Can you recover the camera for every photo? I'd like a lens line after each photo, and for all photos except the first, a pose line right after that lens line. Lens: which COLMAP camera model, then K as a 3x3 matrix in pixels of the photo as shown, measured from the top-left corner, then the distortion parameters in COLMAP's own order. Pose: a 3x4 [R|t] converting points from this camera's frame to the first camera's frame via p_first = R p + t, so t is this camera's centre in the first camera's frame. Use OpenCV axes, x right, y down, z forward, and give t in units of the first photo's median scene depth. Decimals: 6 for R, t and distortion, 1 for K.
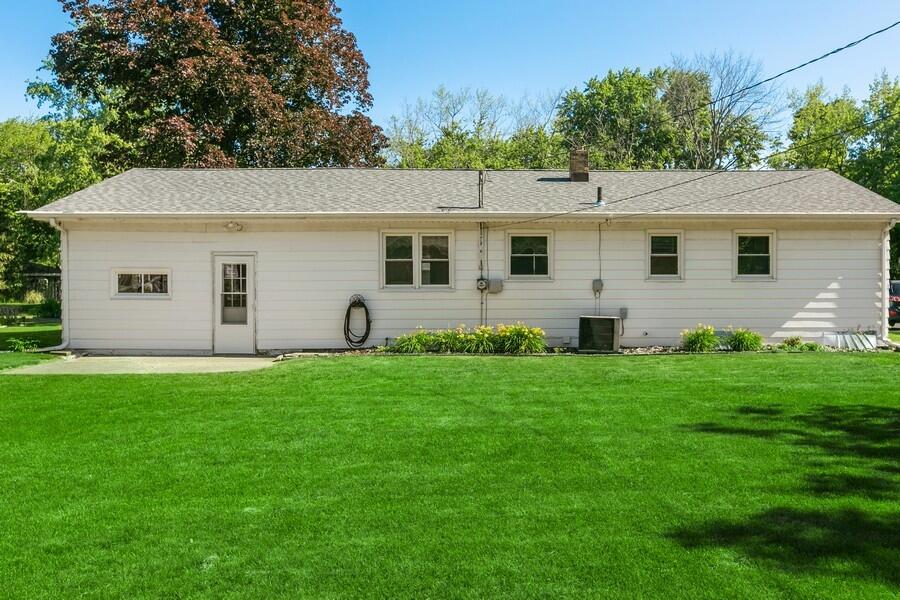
lens RADIAL K [[797.9, 0, 450.0], [0, 797.9, 298.7], [0, 0, 1]] dist [-0.012372, -0.003389]
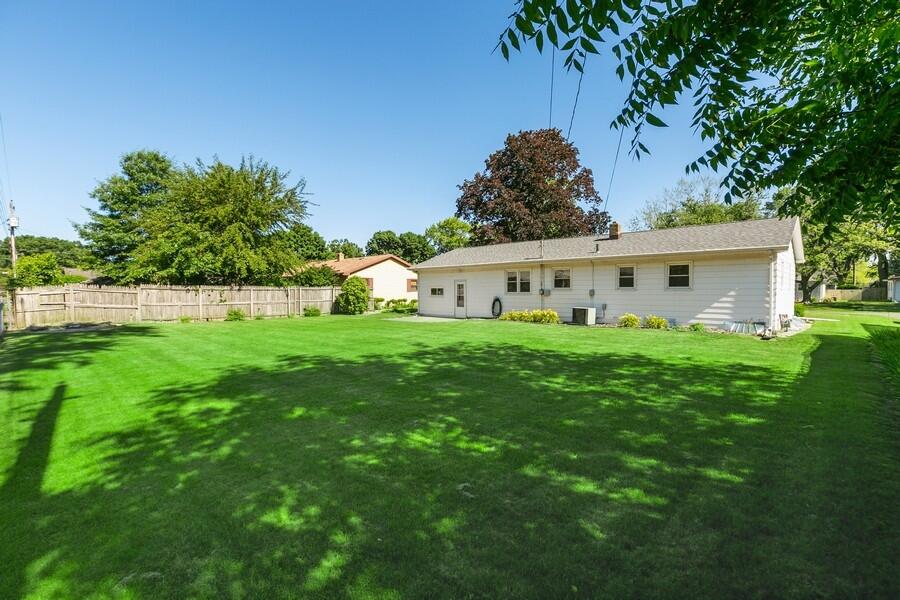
lens RADIAL K [[413.6, 0, 450.6], [0, 413.6, 299.0], [0, 0, 1]] dist [-0.000184, 0.000030]
pose [[0.715475, 0.013476, -0.698508, 0.666389], [-0.013793, 0.999892, 0.005162, -0.001232], [0.698502, 0.005941, 0.715583, -0.011234]]
